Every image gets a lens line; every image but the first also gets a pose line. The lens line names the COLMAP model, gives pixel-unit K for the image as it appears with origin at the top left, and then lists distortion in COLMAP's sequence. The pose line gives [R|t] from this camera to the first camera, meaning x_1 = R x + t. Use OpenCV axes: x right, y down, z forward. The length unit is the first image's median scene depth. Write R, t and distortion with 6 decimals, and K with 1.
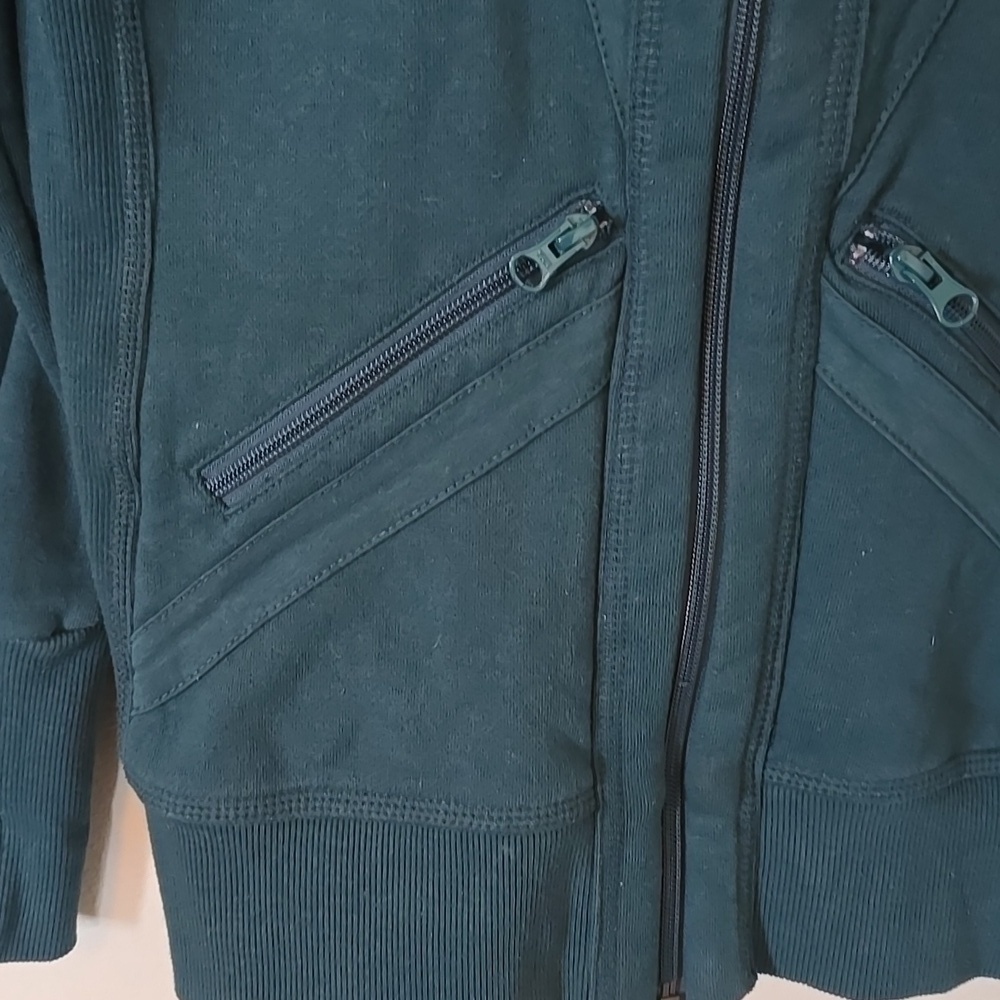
lens RADIAL K [[967.9, 0, 514.0], [0, 967.9, 501.7], [0, 0, 1]] dist [-0.040167, 0.001924]
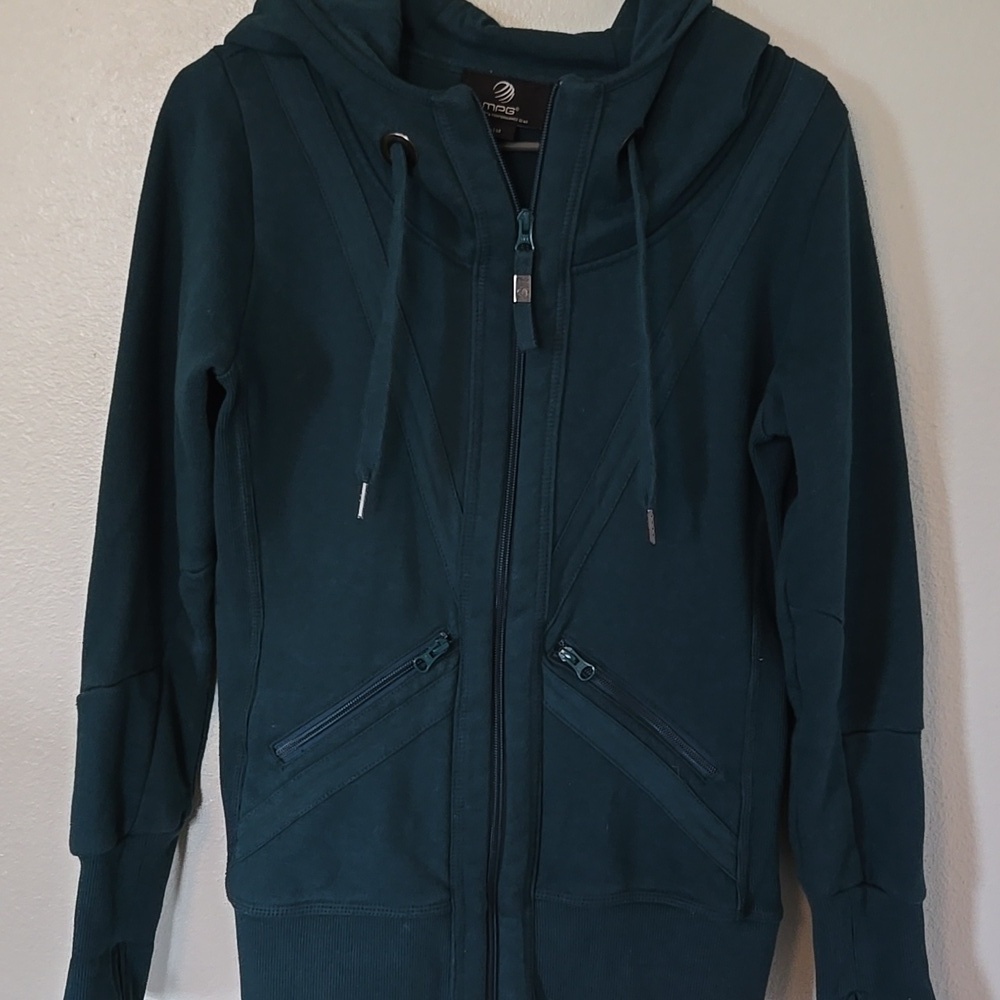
lens RADIAL K [[1043.6, 0, 496.4], [0, 1043.6, 512.7], [0, 0, 1]] dist [-0.044108, 0.011715]
pose [[0.998842, 0.001872, 0.048075, 0.079909], [0.018642, 0.906120, -0.422609, 0.512232], [-0.044353, 0.423016, 0.905036, -1.475466]]
